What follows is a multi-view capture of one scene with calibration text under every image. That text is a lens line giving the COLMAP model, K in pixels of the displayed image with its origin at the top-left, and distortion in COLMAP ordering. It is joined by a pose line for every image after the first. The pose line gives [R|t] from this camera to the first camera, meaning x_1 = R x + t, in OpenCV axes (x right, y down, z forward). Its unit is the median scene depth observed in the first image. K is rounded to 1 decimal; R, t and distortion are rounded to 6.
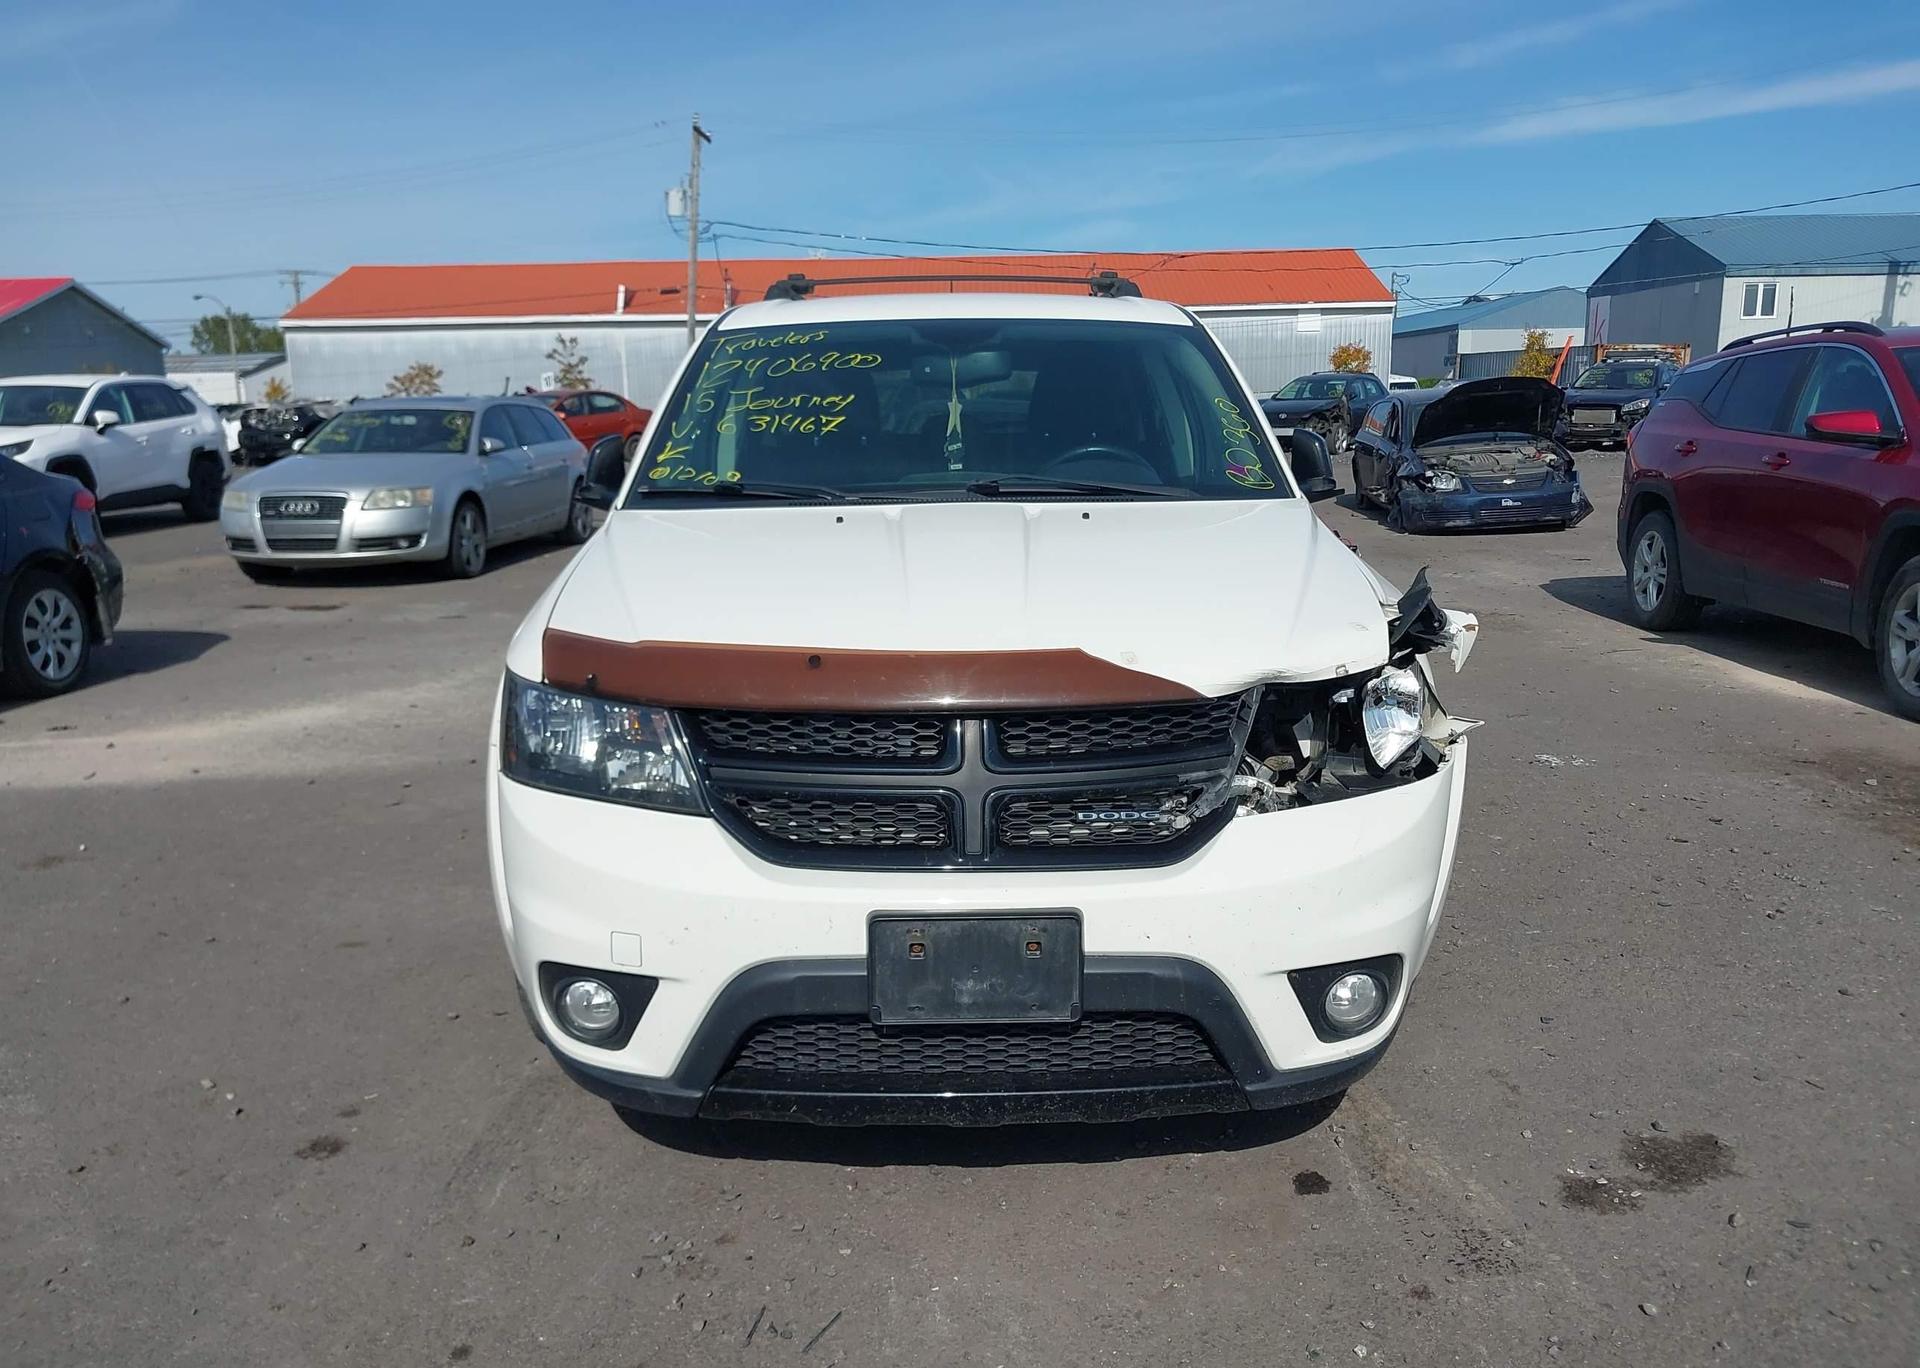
lens RADIAL K [[1507.6, 0, 969.5], [0, 1507.6, 702.4], [0, 0, 1]] dist [0.049802, -0.056850]
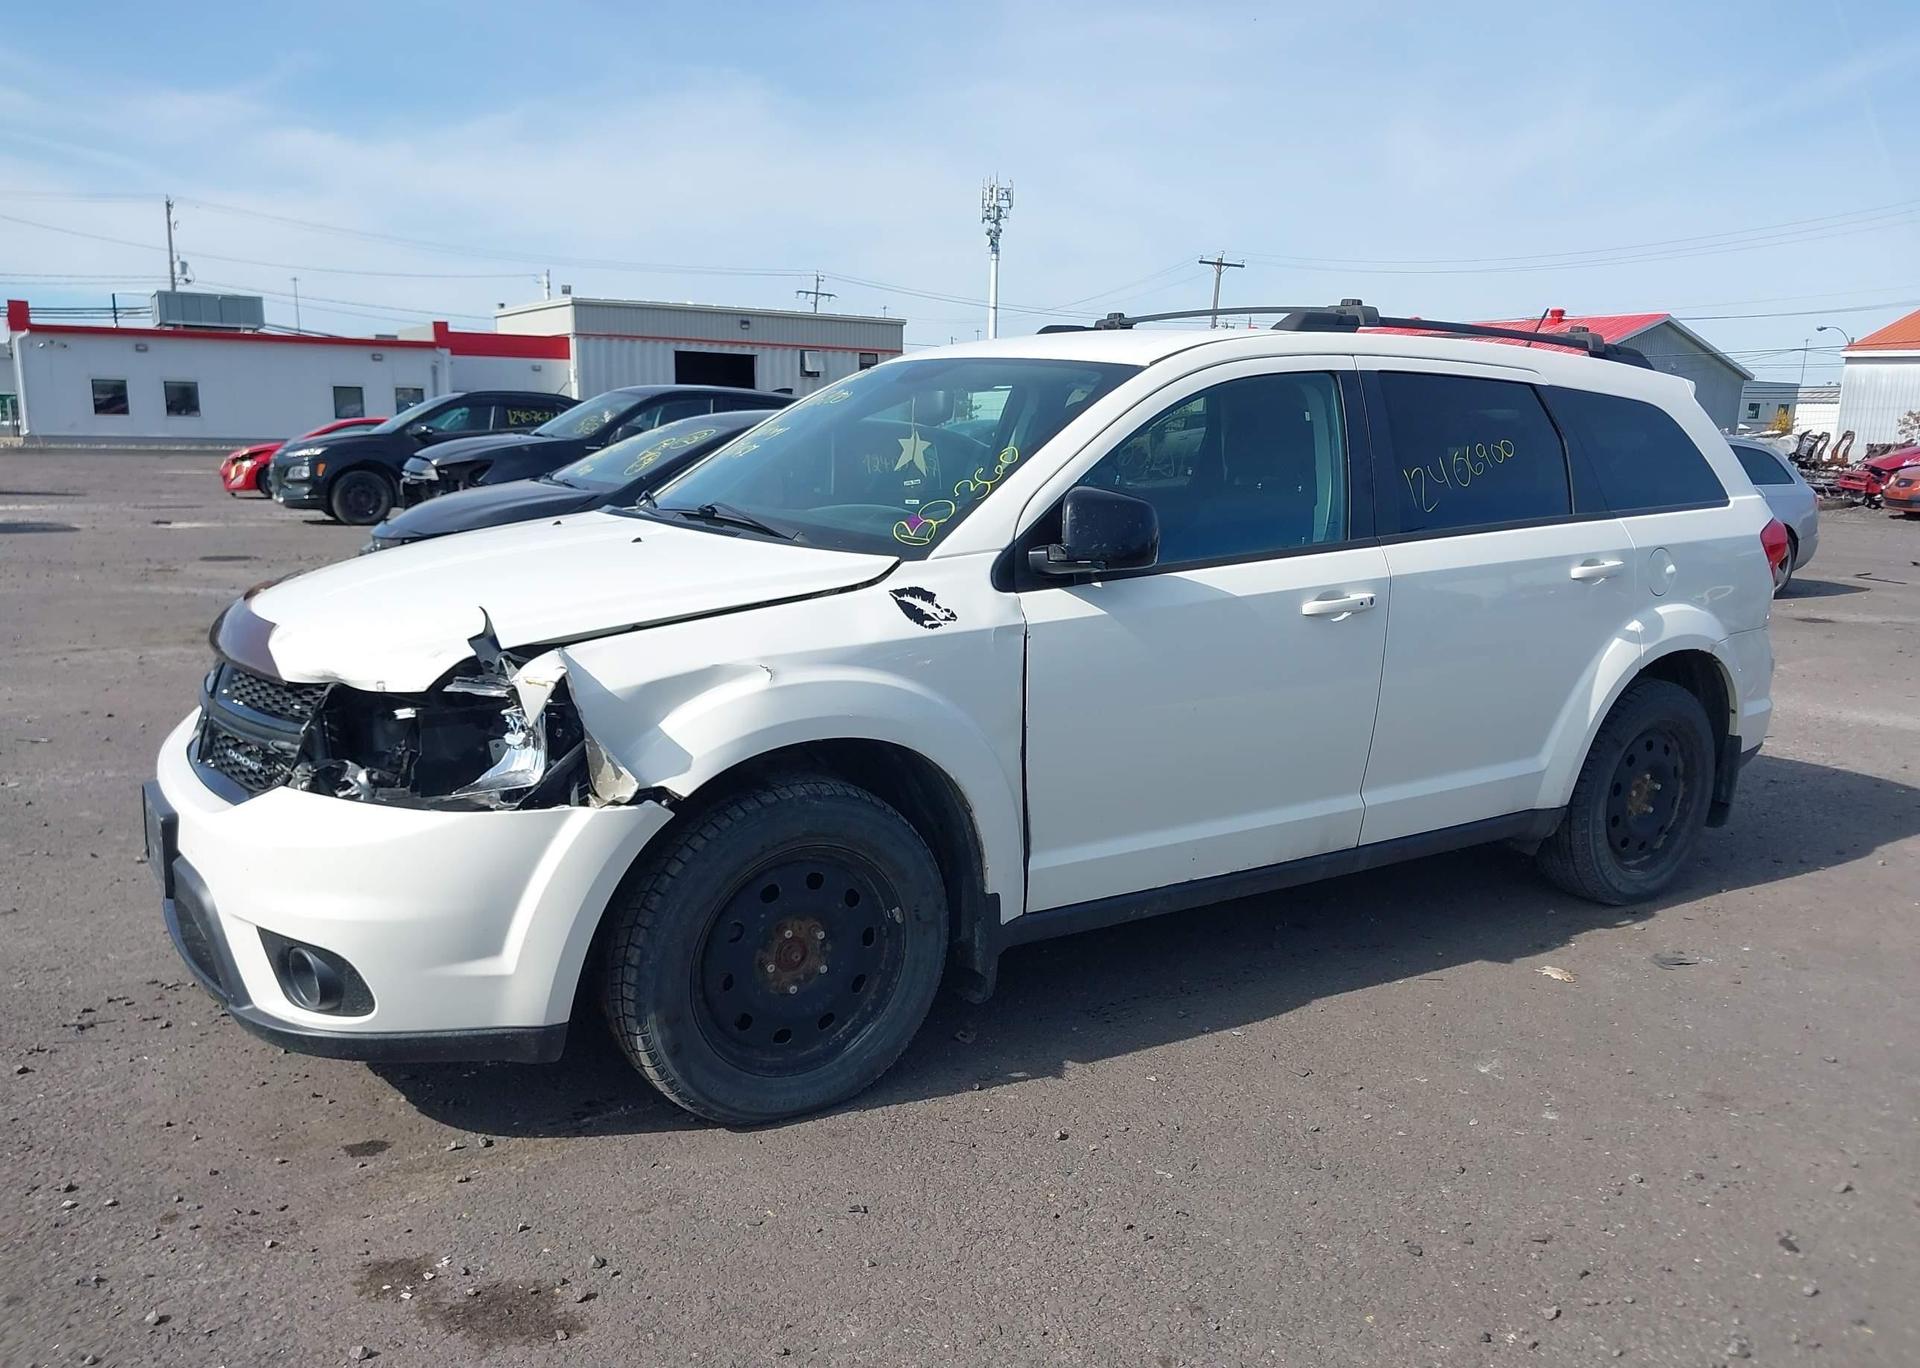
lens RADIAL K [[1507.6, 0, 1007.0], [0, 1507.6, 687.7], [0, 0, 1]] dist [0.049802, -0.056850]
pose [[0.551528, 0.175943, -0.815390, 0.074871], [-0.199026, 0.977027, 0.076201, -0.010469], [0.810065, 0.120257, 0.573875, 0.040107]]
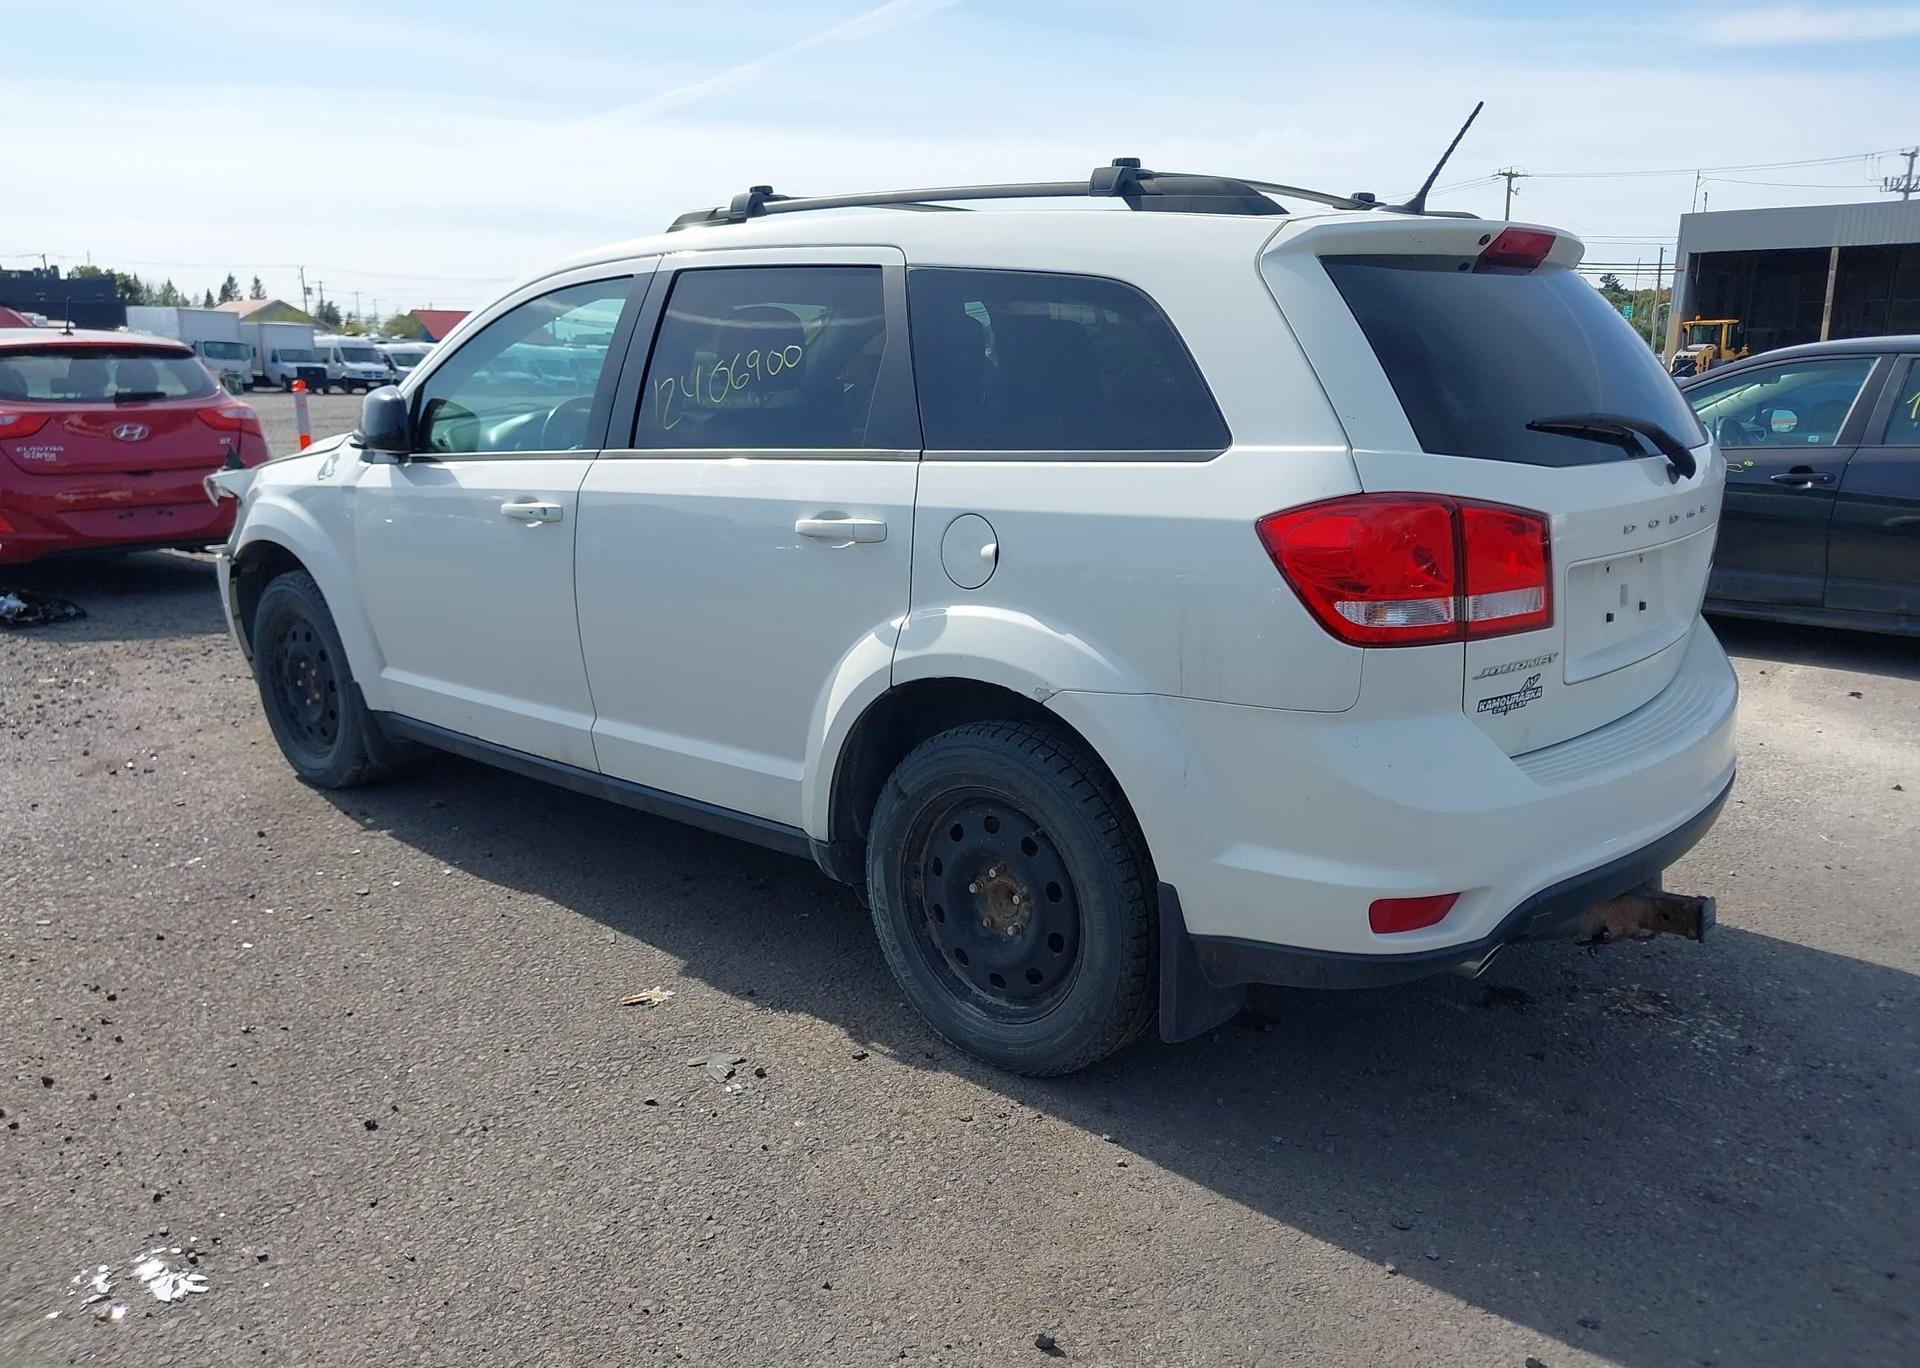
lens RADIAL K [[1507.6, 0, 983.8], [0, 1507.6, 693.0], [0, 0, 1]] dist [0.049802, -0.056850]
pose [[-0.677789, 0.178472, -0.713267, 0.061579], [-0.135892, 0.922973, 0.360076, -0.035609], [0.722590, 0.340983, -0.601327, 0.169222]]
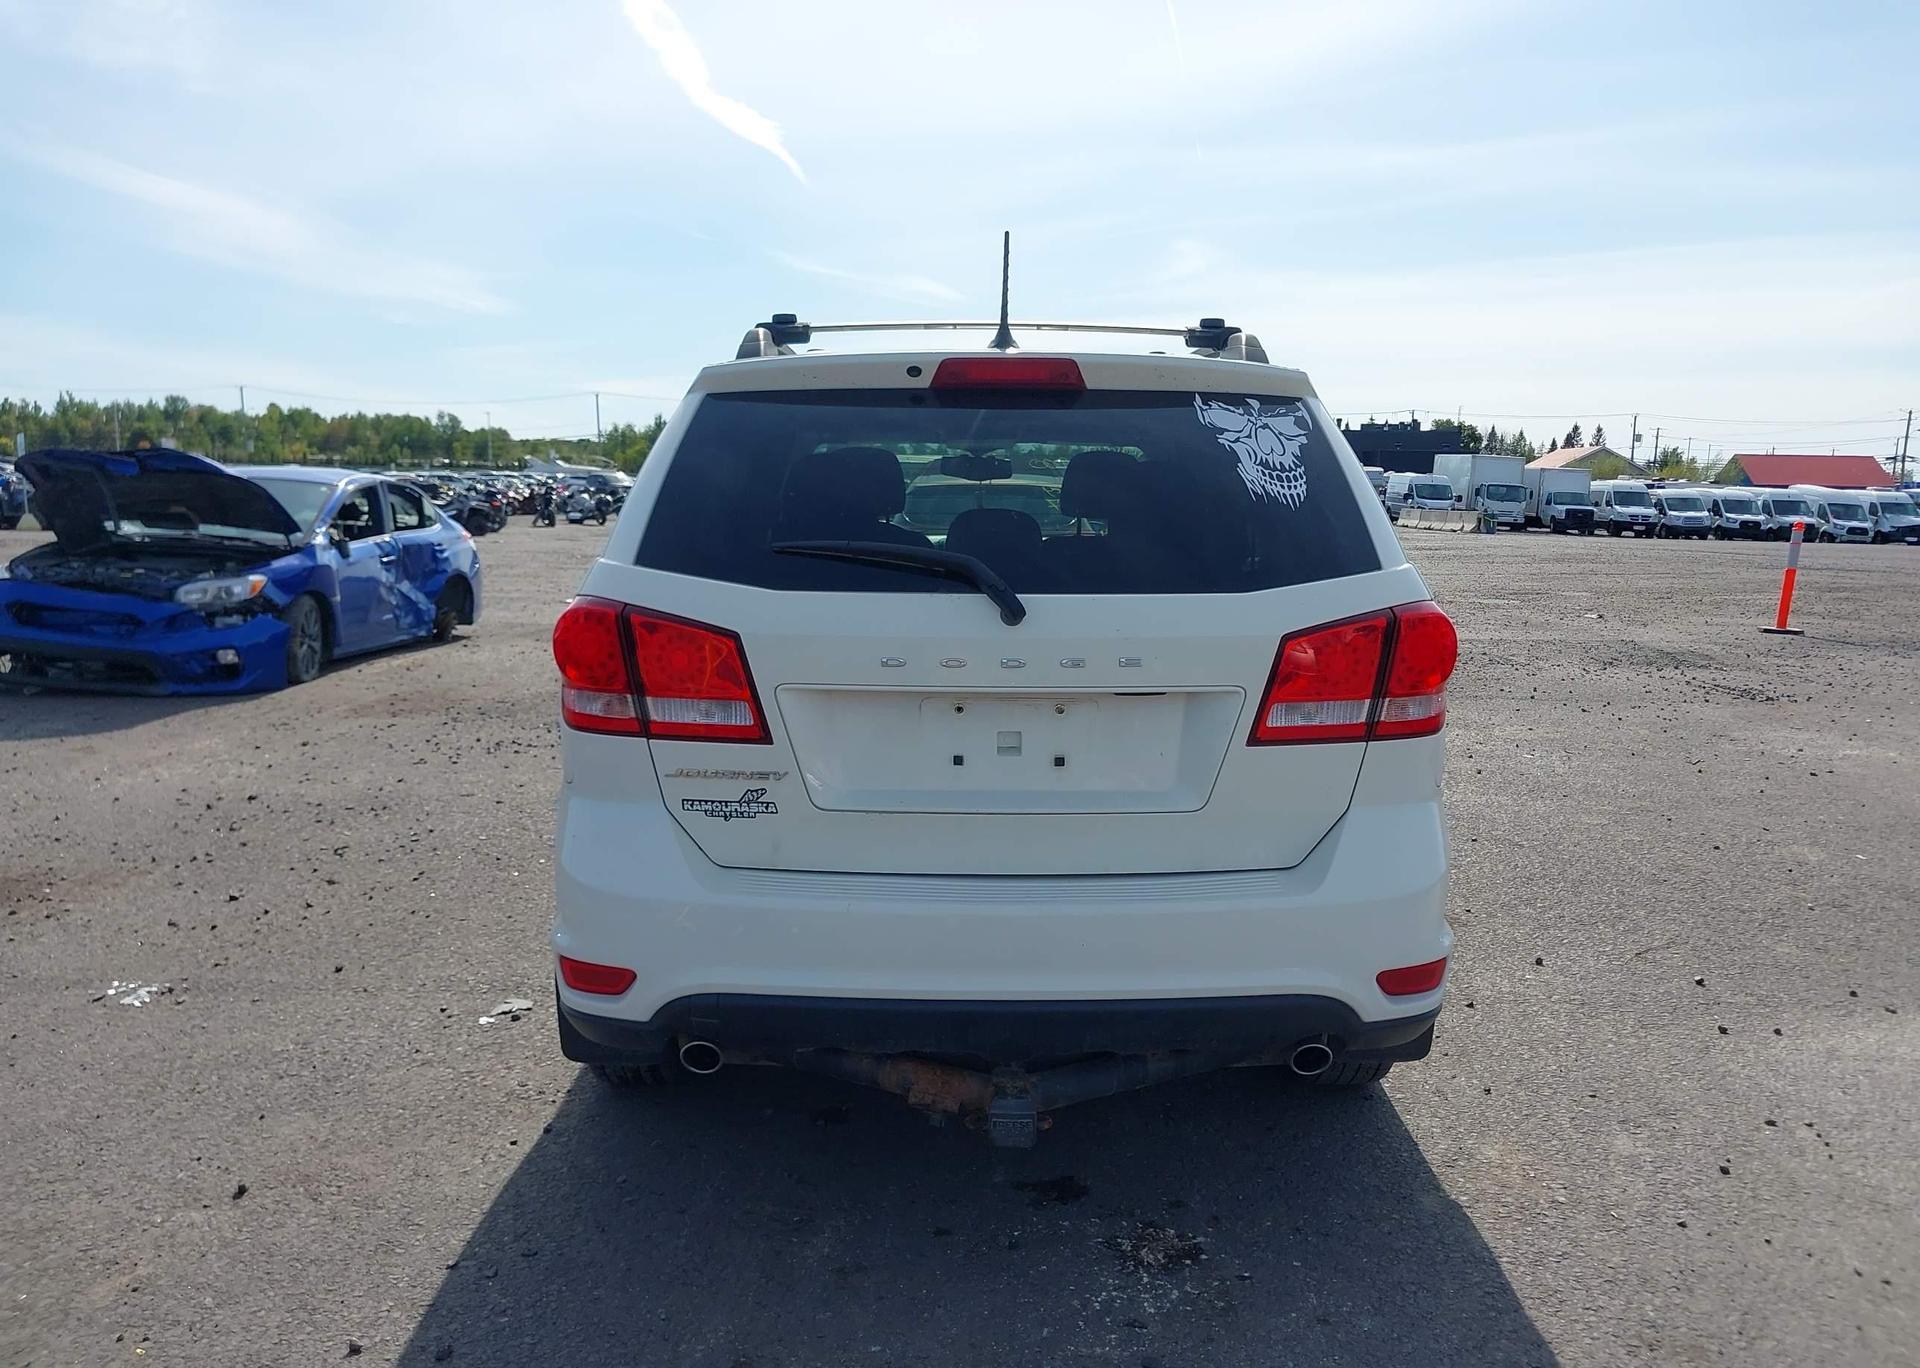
lens RADIAL K [[1507.6, 0, 982.5], [0, 1507.6, 678.2], [0, 0, 1]] dist [0.049802, -0.056850]
pose [[-0.999996, 0.002875, 0.000487, -0.001556], [0.002879, 0.946608, 0.322375, -0.041258], [0.000466, 0.322375, -0.946612, 0.203162]]
